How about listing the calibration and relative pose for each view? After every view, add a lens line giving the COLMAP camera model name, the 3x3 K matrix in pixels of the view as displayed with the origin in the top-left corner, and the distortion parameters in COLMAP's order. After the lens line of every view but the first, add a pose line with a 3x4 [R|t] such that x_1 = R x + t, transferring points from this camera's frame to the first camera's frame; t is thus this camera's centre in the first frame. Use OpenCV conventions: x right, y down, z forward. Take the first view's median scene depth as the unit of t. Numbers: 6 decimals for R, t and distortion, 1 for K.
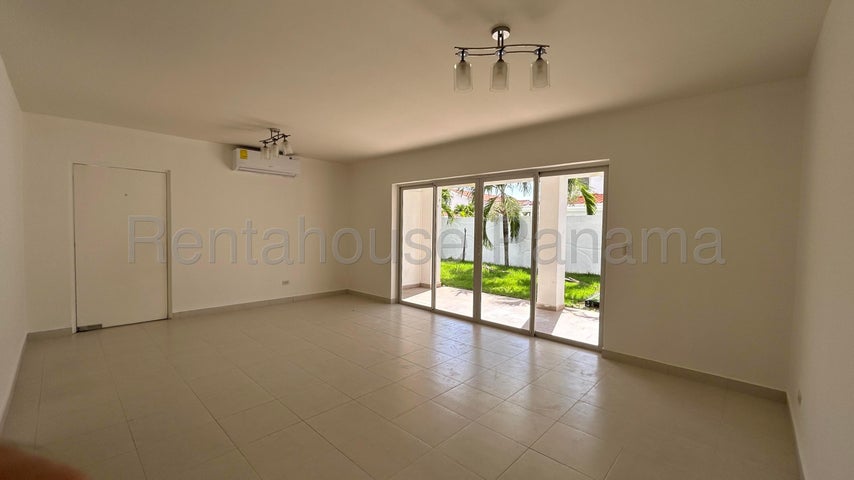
lens RADIAL K [[350.3, 0, 427.0], [0, 350.3, 240.0], [0, 0, 1]] dist [0.012650, 0.000013]
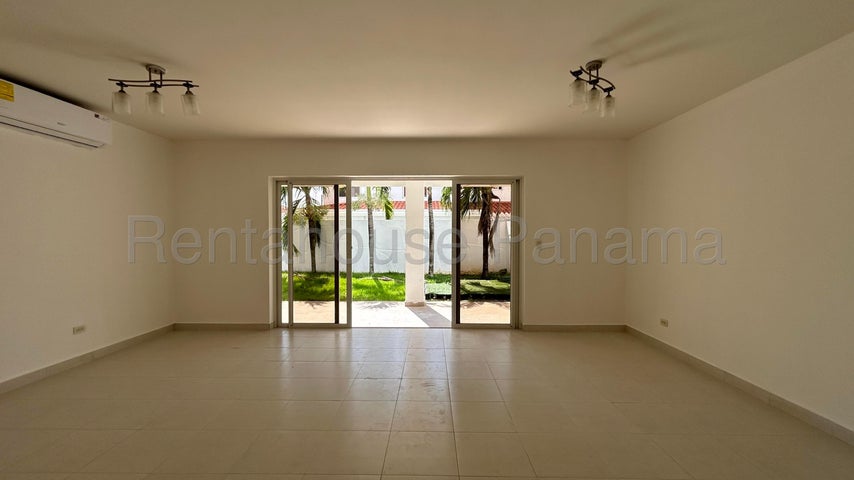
lens RADIAL K [[350.3, 0, 427.0], [0, 350.3, 240.0], [0, 0, 1]] dist [0.012650, 0.000013]
pose [[0.740269, -0.025277, 0.671835, -0.360582], [0.034096, 0.999419, 0.000033, -0.005649], [-0.671446, 0.022882, 0.740700, 0.181035]]
